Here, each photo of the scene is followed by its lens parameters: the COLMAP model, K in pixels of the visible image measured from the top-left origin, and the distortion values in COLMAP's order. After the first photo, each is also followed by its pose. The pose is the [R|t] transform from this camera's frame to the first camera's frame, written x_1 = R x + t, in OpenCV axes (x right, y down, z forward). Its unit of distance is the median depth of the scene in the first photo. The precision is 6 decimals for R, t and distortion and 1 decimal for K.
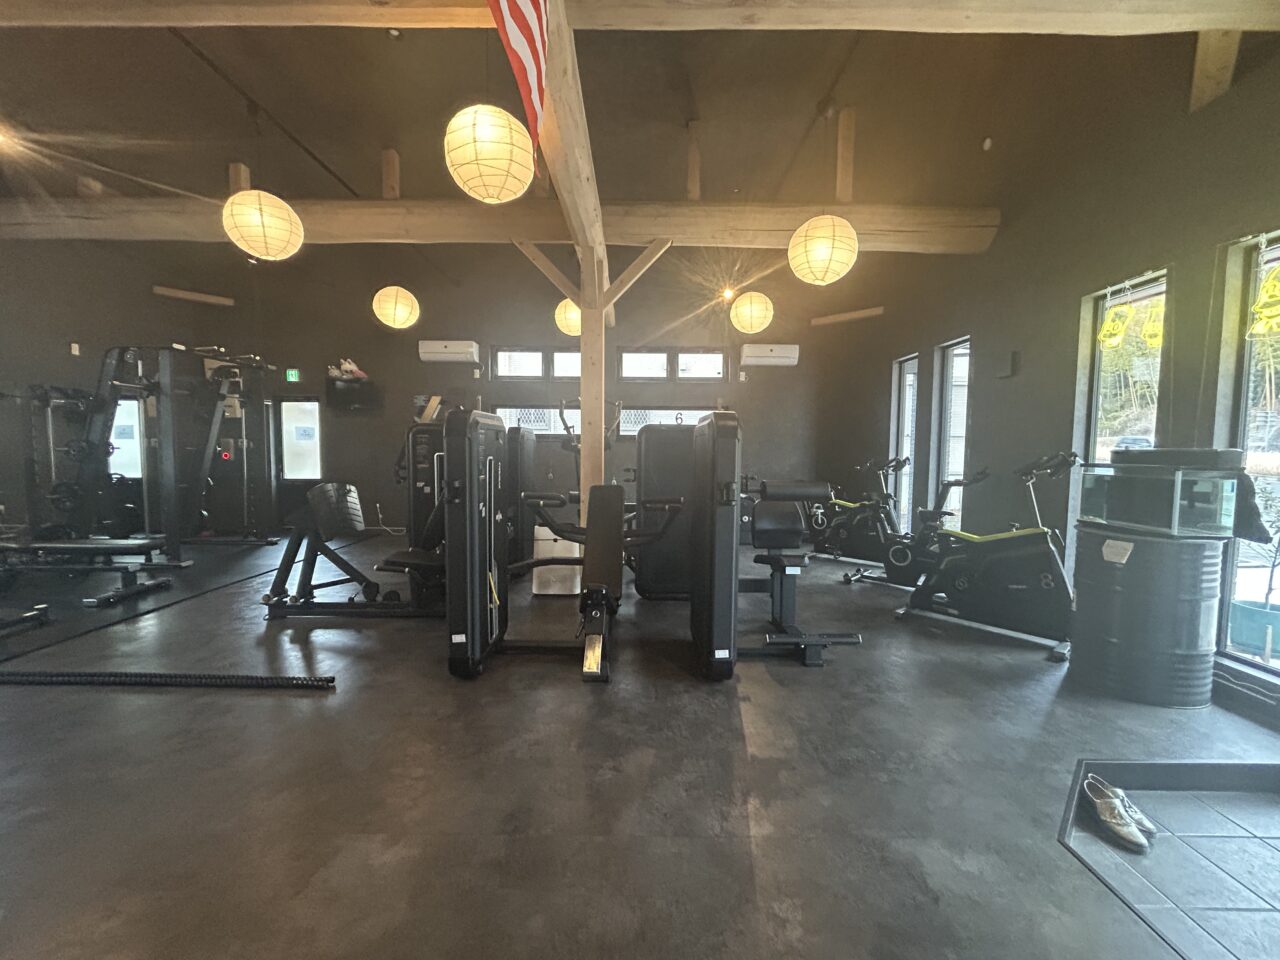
lens RADIAL K [[516.2, 0, 640.0], [0, 516.2, 480.0], [0, 0, 1]] dist [0.000375, 0.000048]
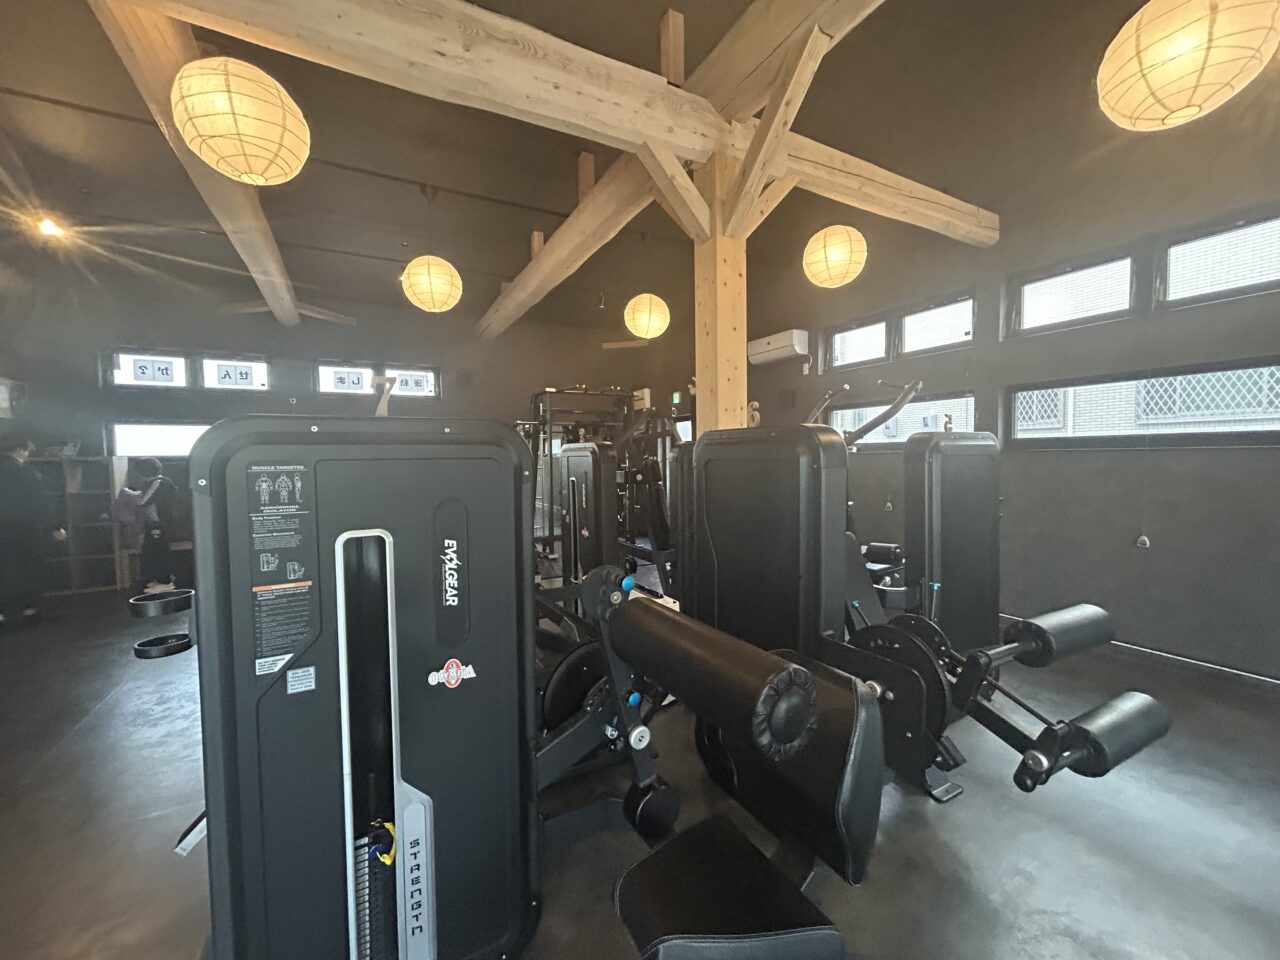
lens RADIAL K [[516.2, 0, 640.0], [0, 516.2, 480.0], [0, 0, 1]] dist [0.000375, 0.000048]
pose [[0.477131, 0.026102, -0.878444, 0.258548], [-0.037419, 0.999256, 0.009367, -0.036599], [0.878035, 0.028401, 0.477753, 0.416965]]
